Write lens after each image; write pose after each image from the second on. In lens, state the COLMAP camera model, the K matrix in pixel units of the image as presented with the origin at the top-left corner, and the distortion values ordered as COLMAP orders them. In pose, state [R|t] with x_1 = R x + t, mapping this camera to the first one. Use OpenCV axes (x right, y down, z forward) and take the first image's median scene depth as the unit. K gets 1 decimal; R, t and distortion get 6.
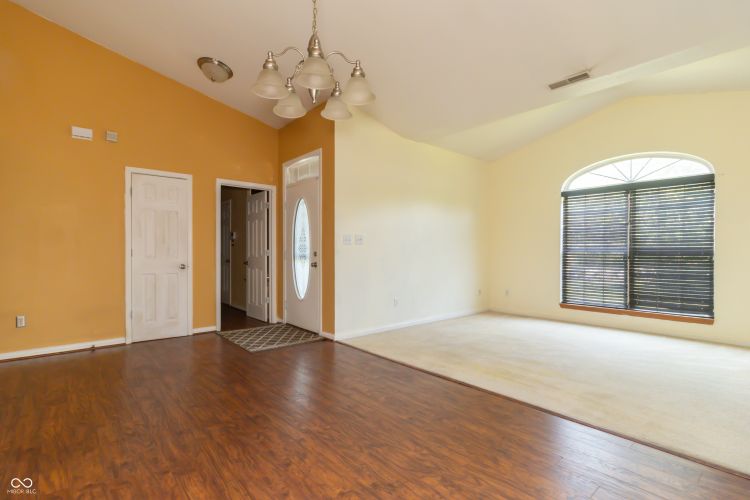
lens RADIAL K [[361.3, 0, 375.0], [0, 361.3, 250.0], [0, 0, 1]] dist [-0.000037, -0.000119]
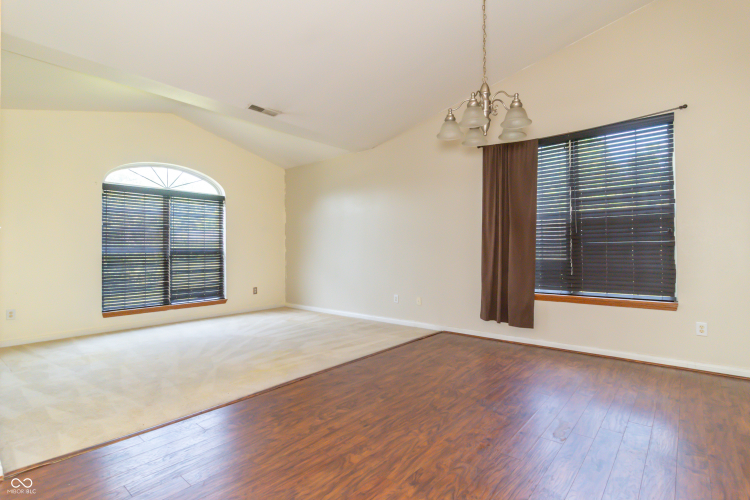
lens RADIAL K [[365.3, 0, 367.9], [0, 365.3, 242.3], [0, 0, 1]] dist [-0.001652, -0.000268]
pose [[-0.128313, 0.019524, 0.991541, -0.583819], [0.003372, 0.999809, -0.019250, -0.000957], [-0.991728, 0.000873, -0.128355, 0.664770]]
